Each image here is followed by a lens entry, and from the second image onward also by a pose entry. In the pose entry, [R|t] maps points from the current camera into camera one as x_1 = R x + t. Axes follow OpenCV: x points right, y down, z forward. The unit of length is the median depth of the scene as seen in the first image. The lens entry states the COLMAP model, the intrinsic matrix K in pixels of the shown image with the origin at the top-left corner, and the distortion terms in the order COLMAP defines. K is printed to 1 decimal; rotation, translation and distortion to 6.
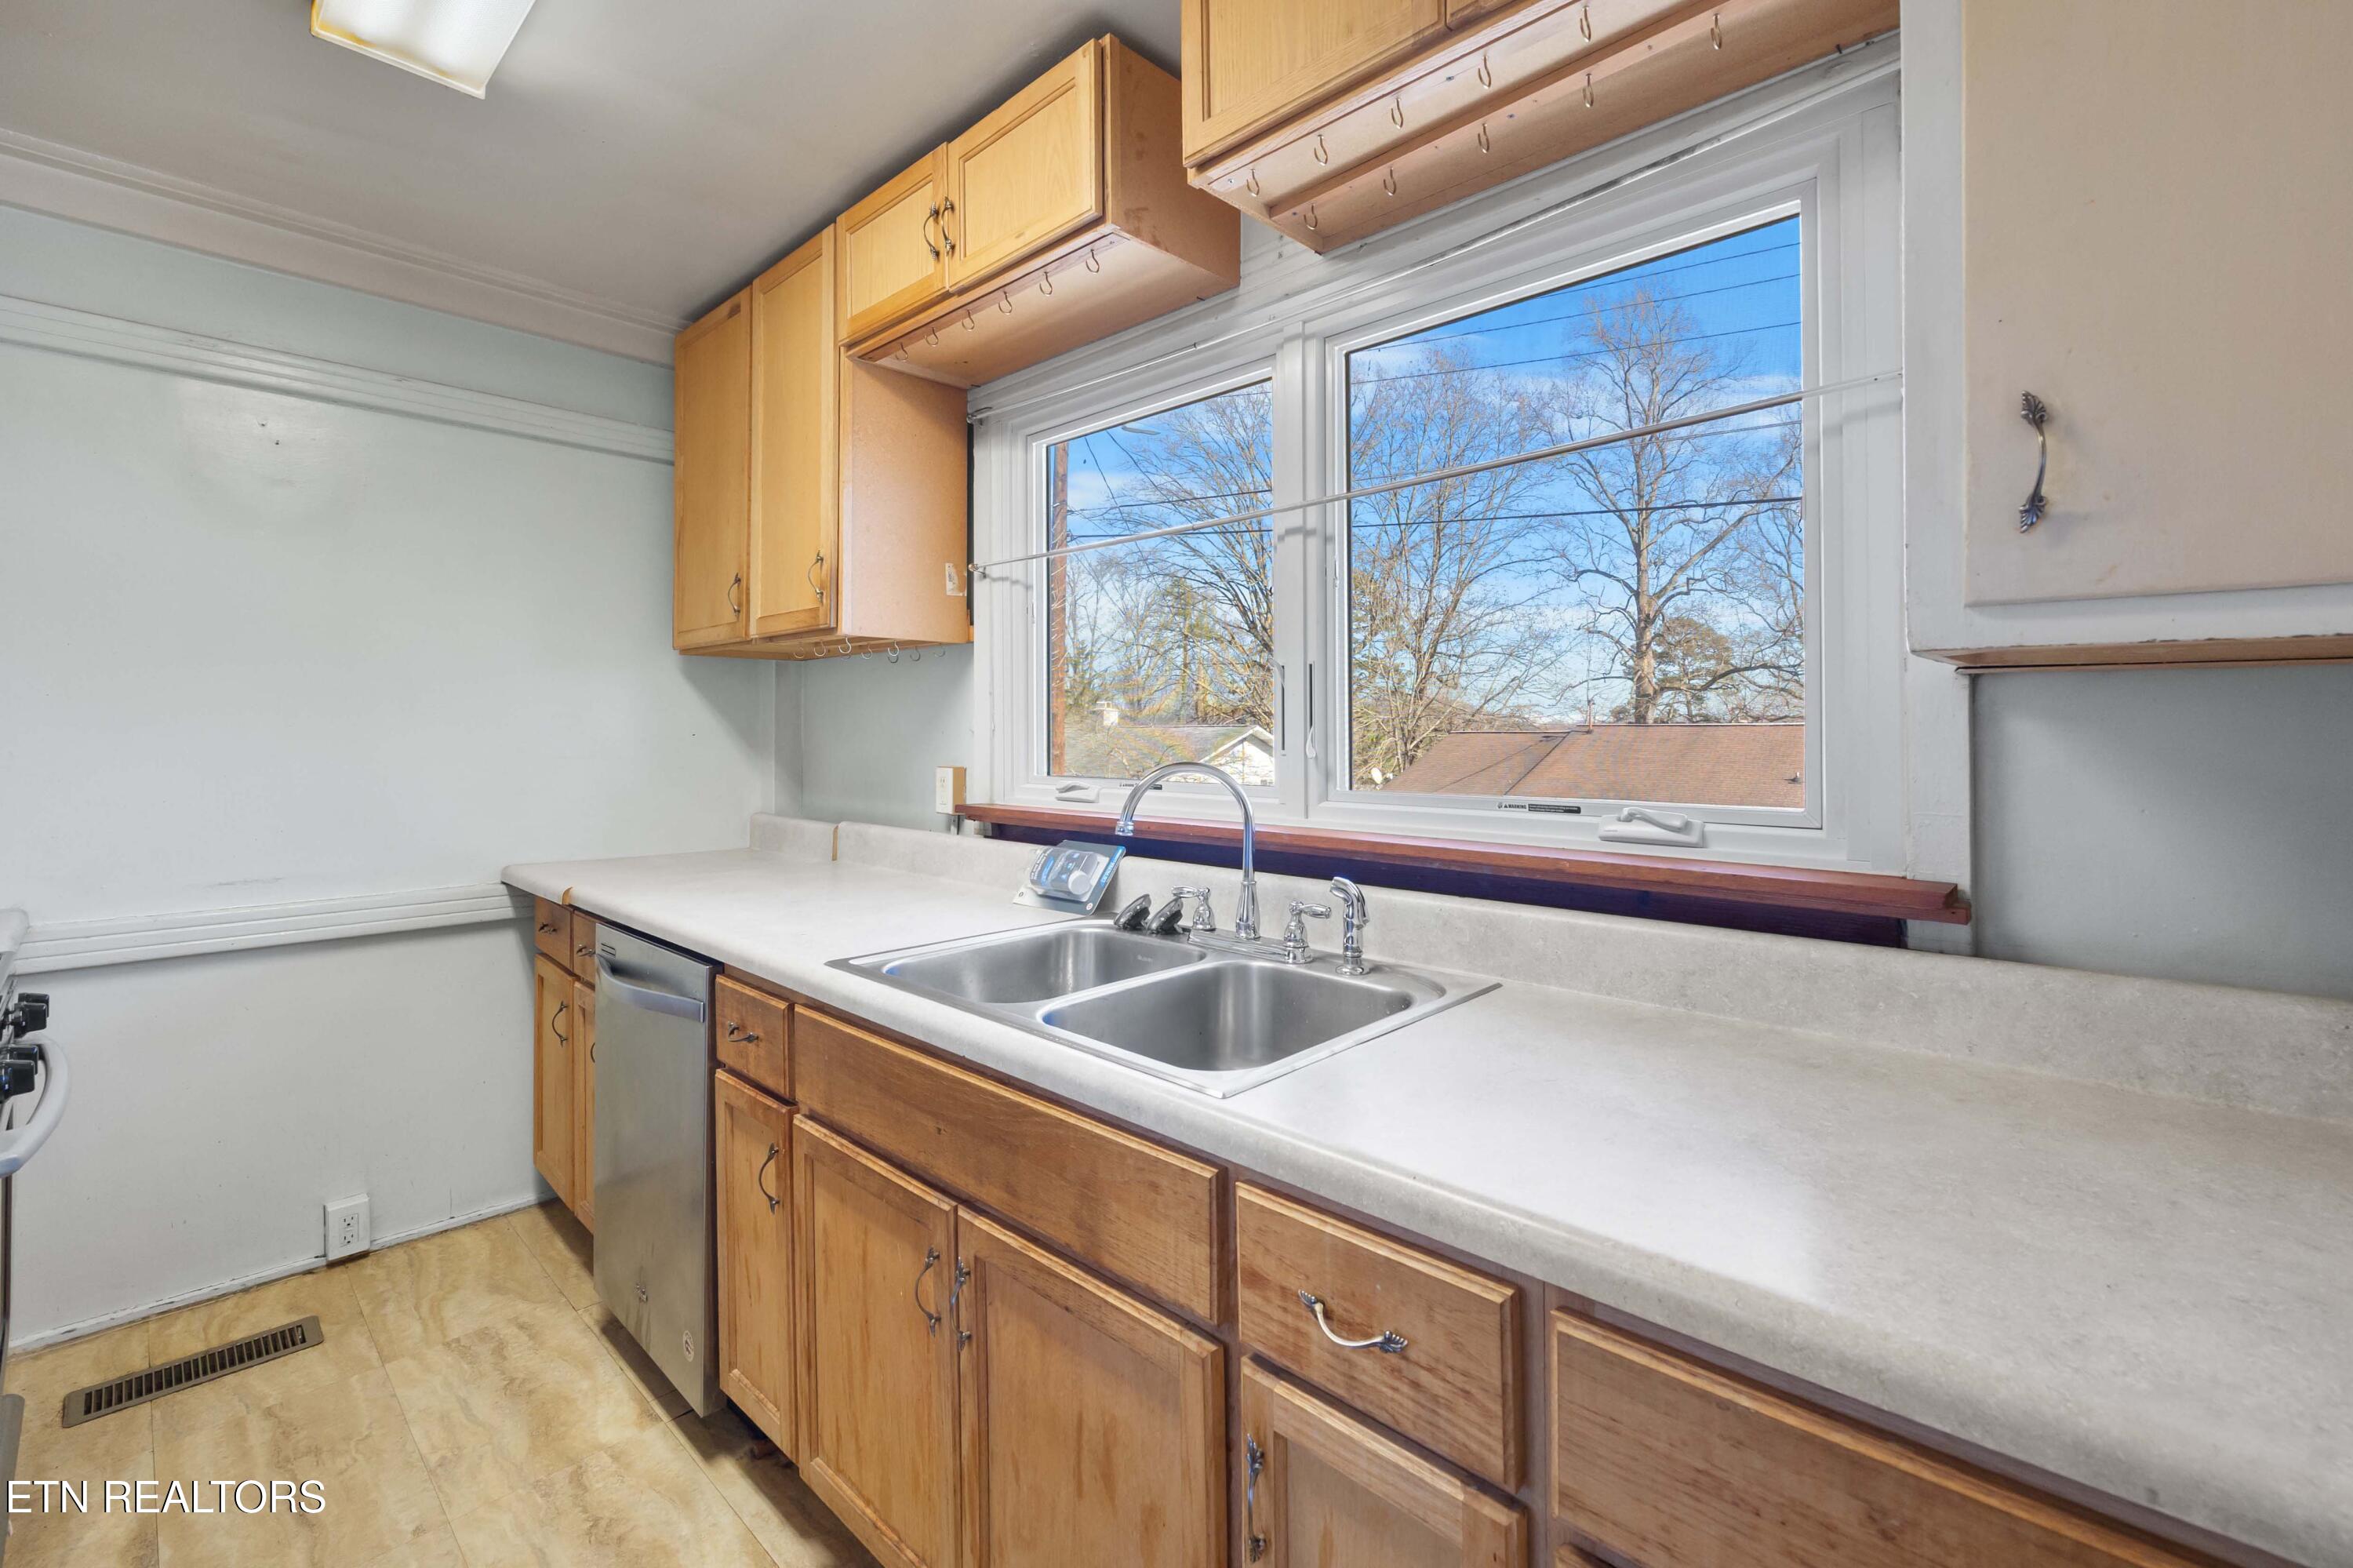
lens RADIAL K [[901.7, 0, 1171.0], [0, 901.7, 771.3], [0, 0, 1]] dist [-0.001479, 0.000058]
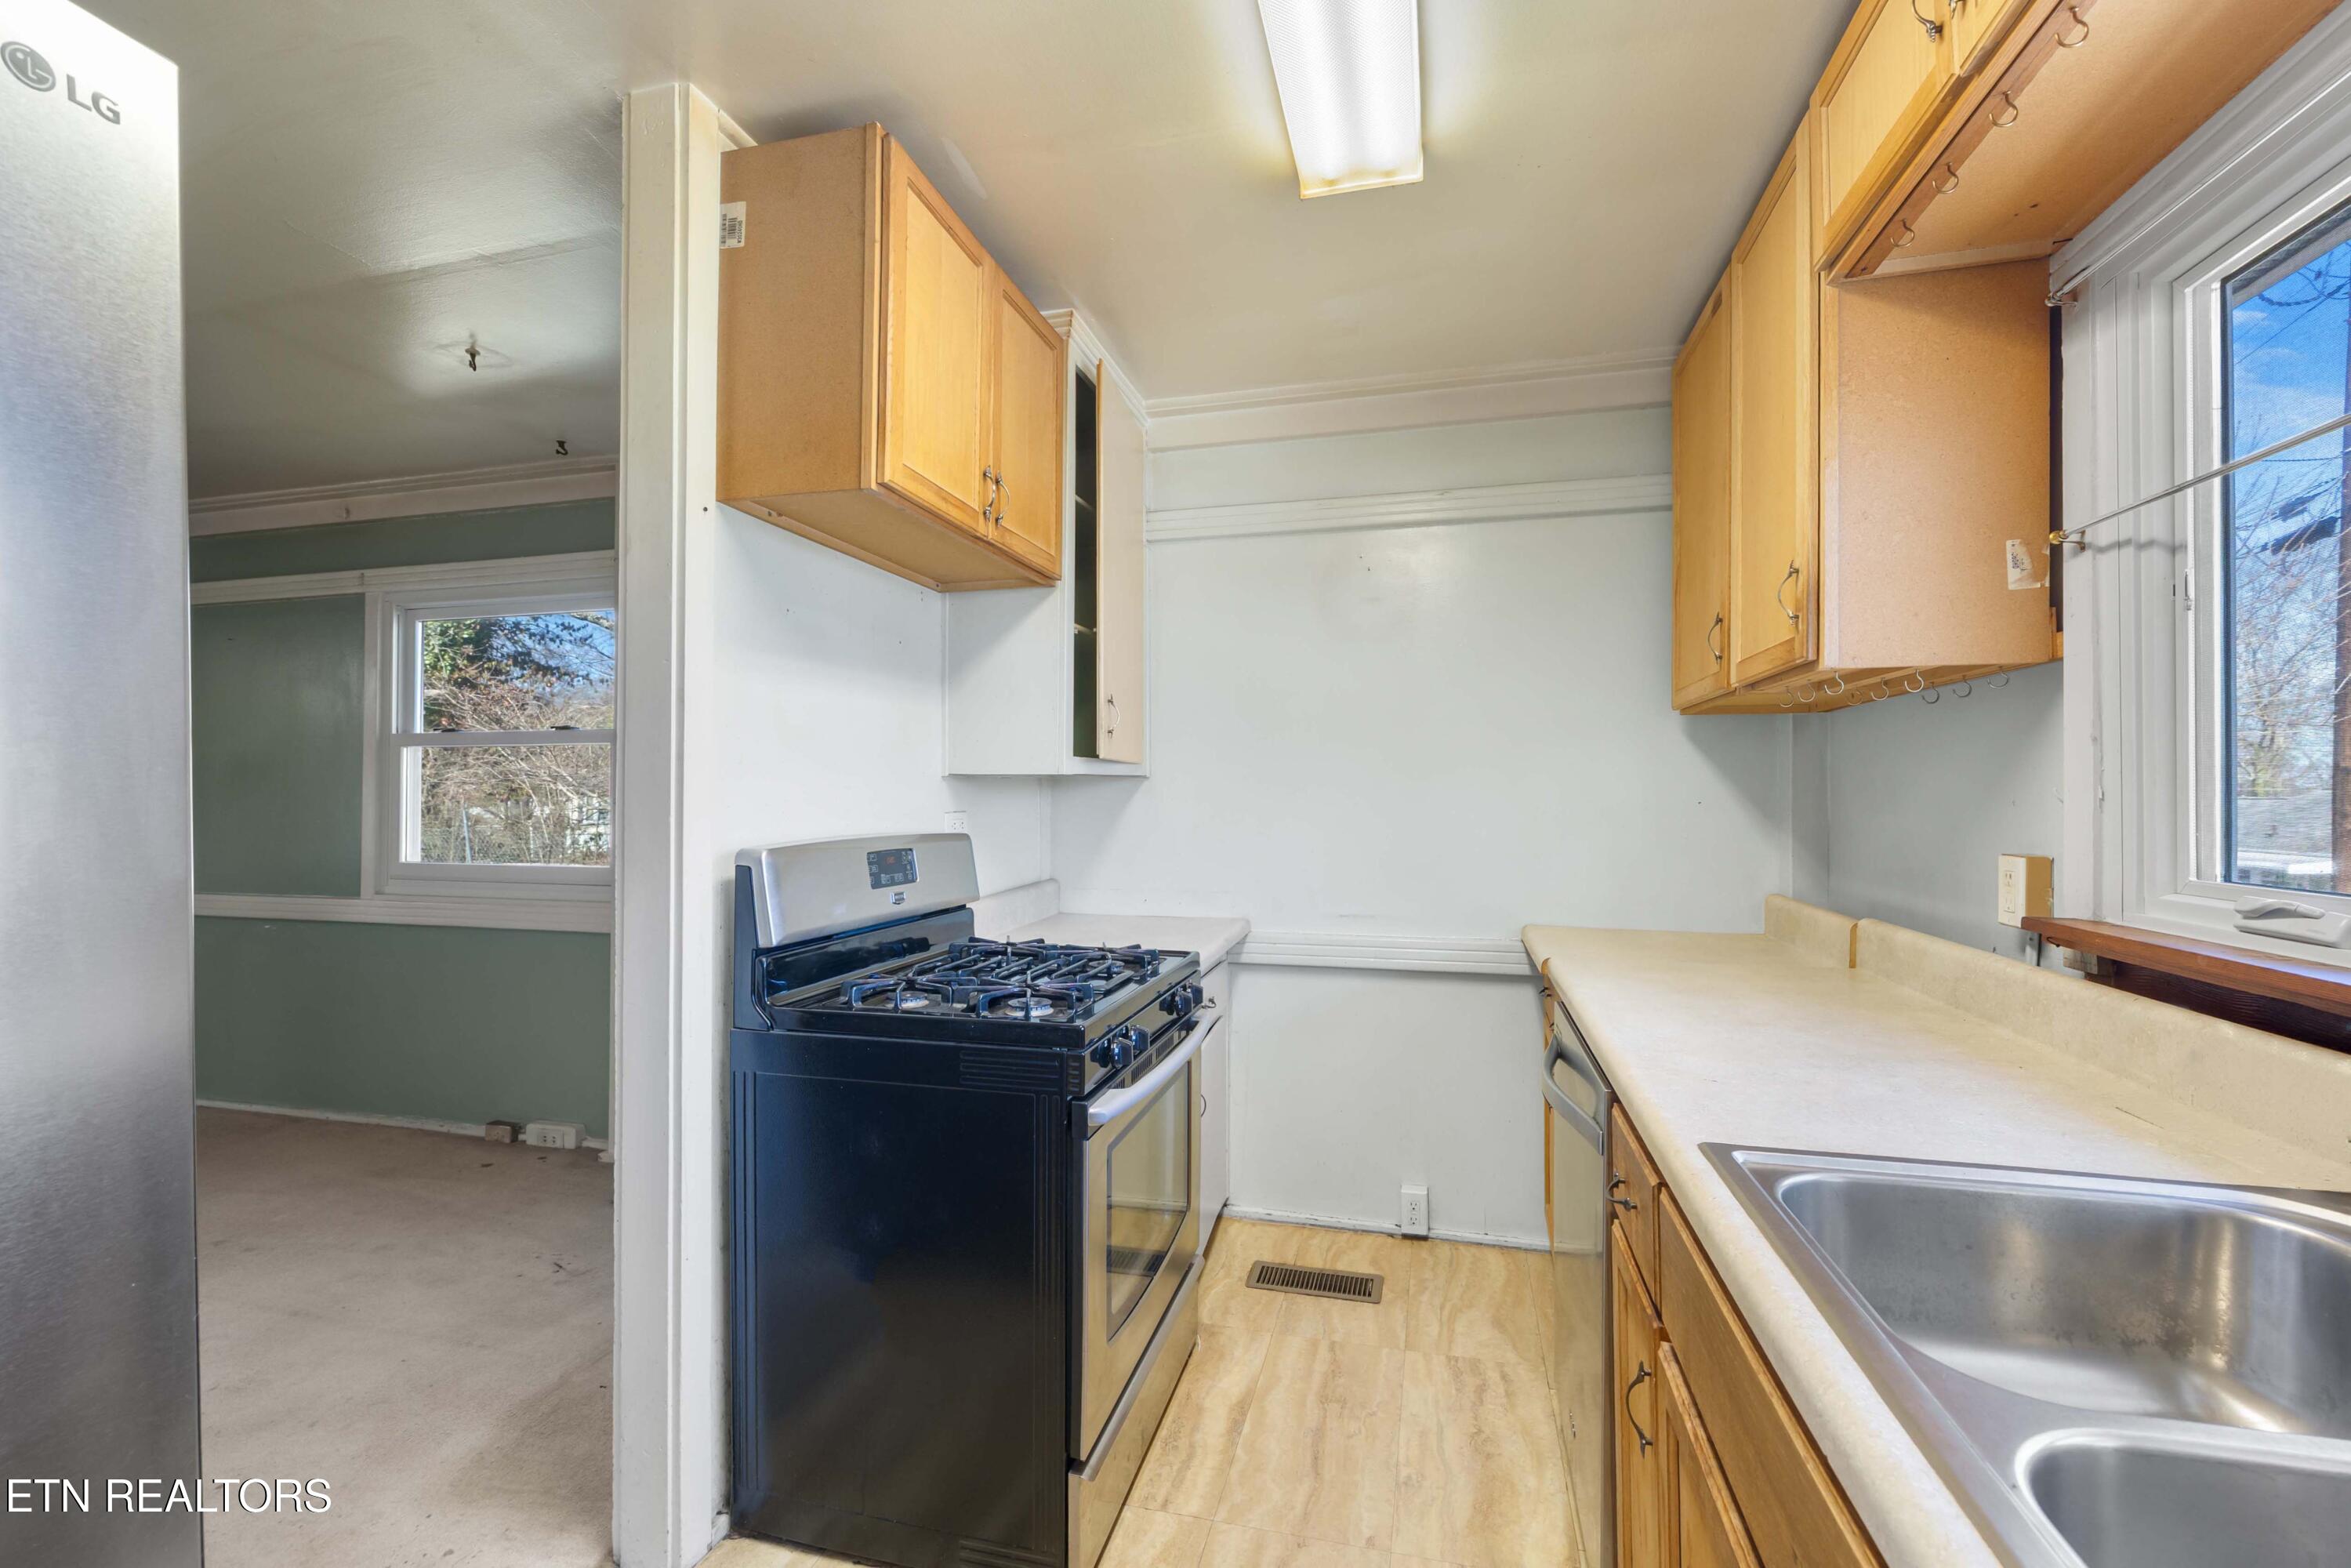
lens RADIAL K [[976.3, 0, 1182.0], [0, 976.3, 804.6], [0, 0, 1]] dist [-0.002757, -0.000408]
pose [[0.550701, 0.005792, -0.834683, 0.005773], [-0.037622, 0.999132, -0.017889, -0.006029], [0.833855, 0.041254, 0.550440, 0.101066]]
